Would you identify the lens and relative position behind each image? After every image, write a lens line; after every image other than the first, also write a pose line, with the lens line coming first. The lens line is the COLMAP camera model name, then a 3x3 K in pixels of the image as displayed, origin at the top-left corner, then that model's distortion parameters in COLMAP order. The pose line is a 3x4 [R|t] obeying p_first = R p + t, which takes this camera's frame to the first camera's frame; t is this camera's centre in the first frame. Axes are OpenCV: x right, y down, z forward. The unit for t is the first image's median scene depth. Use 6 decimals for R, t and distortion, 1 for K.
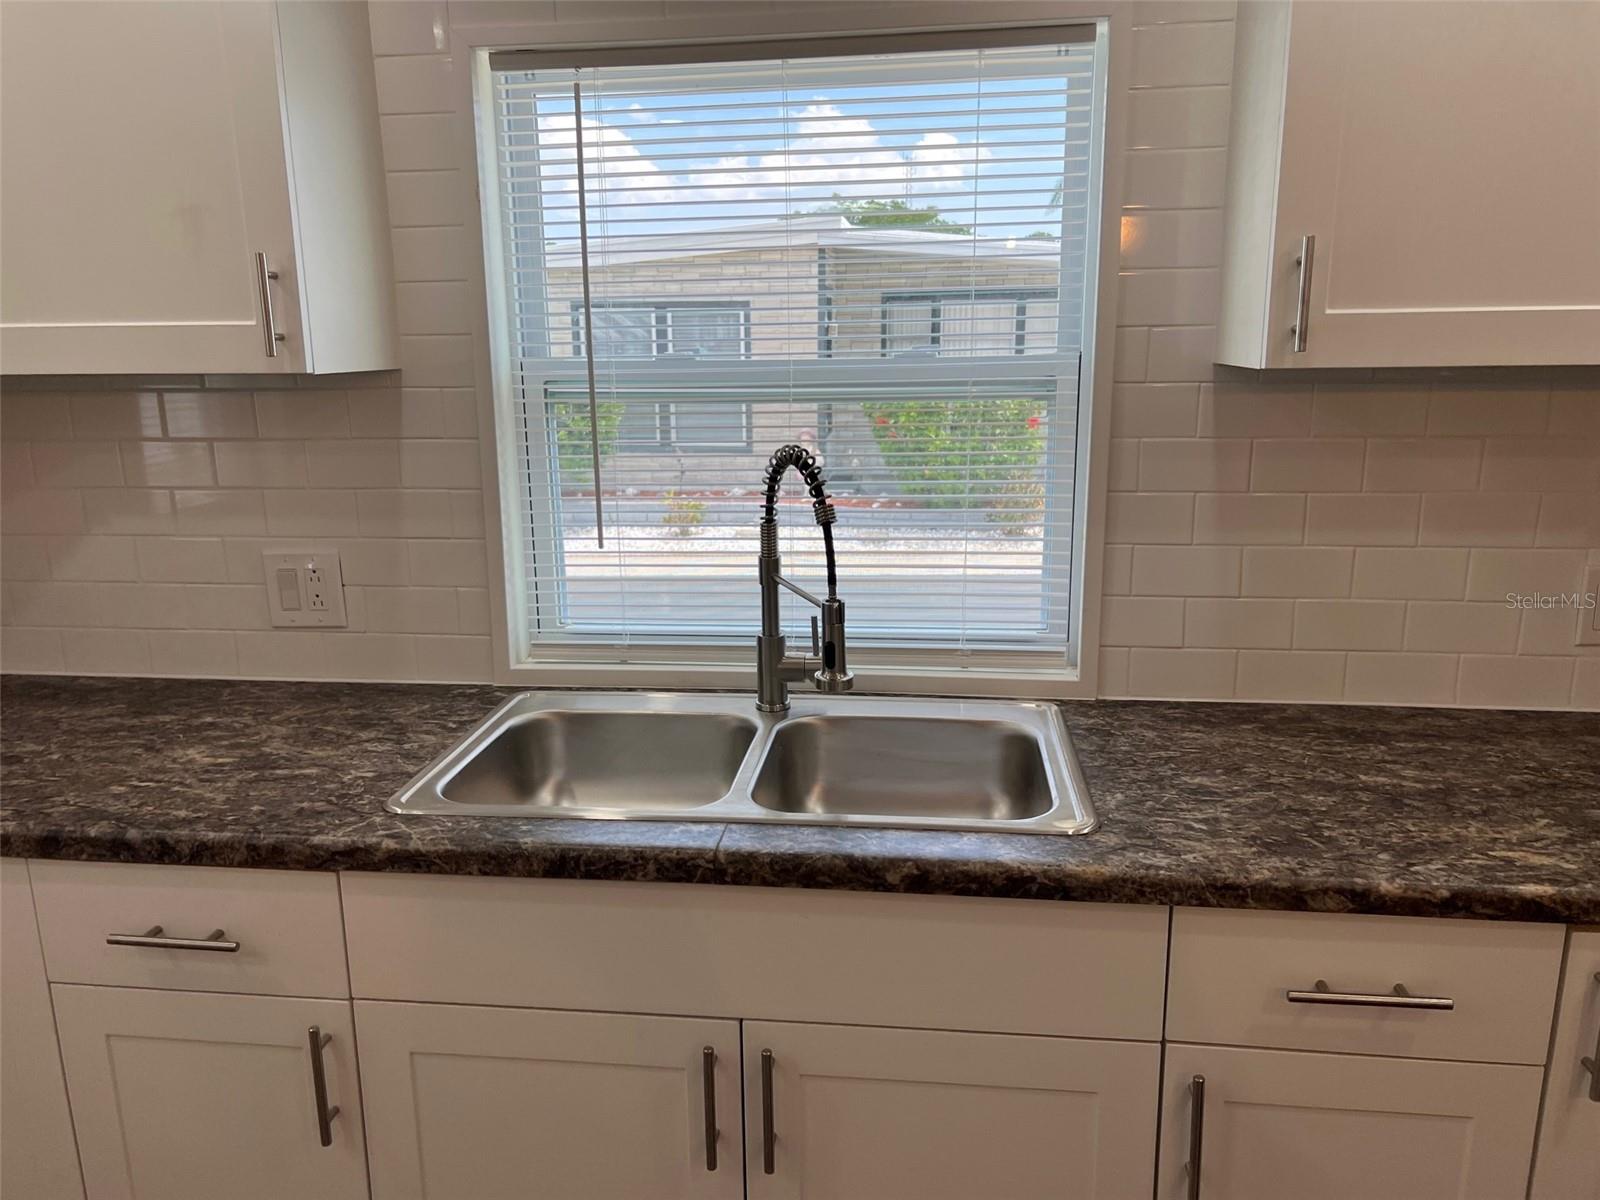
lens RADIAL K [[1221.0, 0, 792.9], [0, 1221.0, 649.0], [0, 0, 1]] dist [-0.034930, 0.000060]
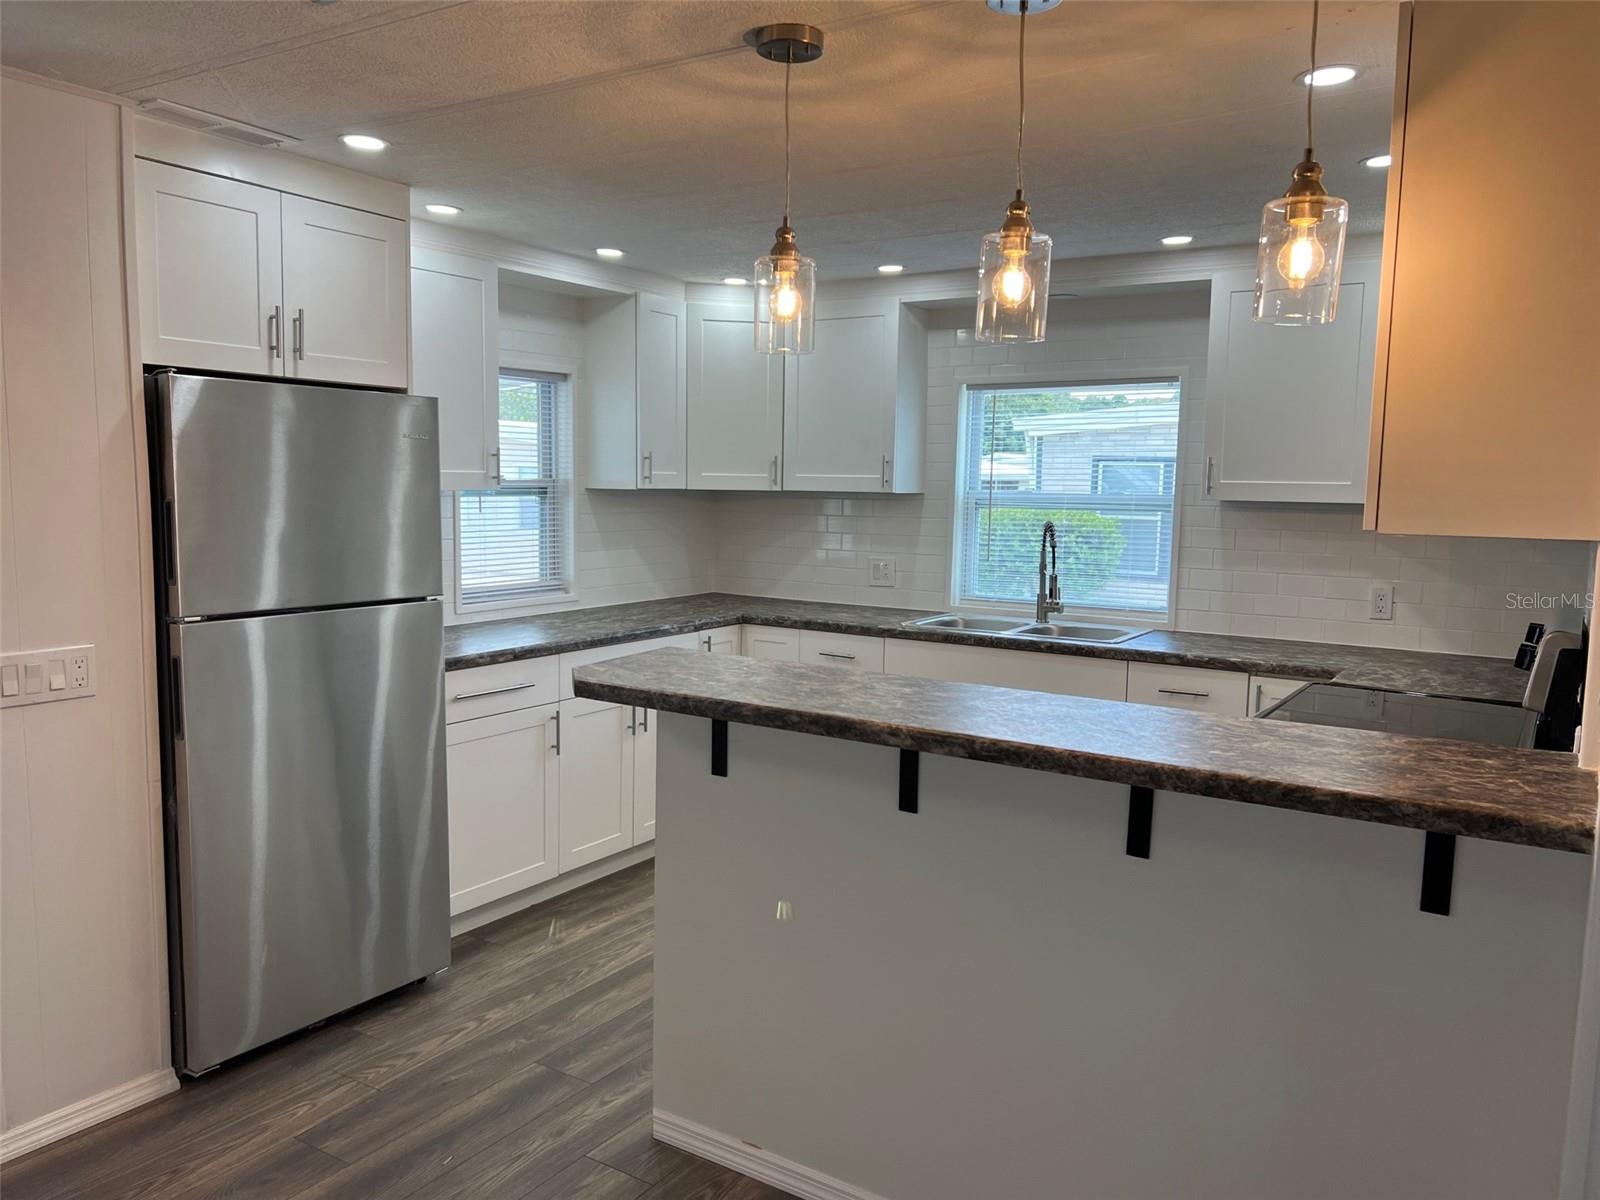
lens RADIAL K [[1213.6, 0, 787.1], [0, 1213.6, 605.8], [0, 0, 1]] dist [0.086536, -0.110790]
pose [[0.901063, 0.073045, -0.427492, 0.715834], [-0.136063, 0.983559, -0.118733, 0.469400], [0.411791, 0.165152, 0.896188, -1.878422]]
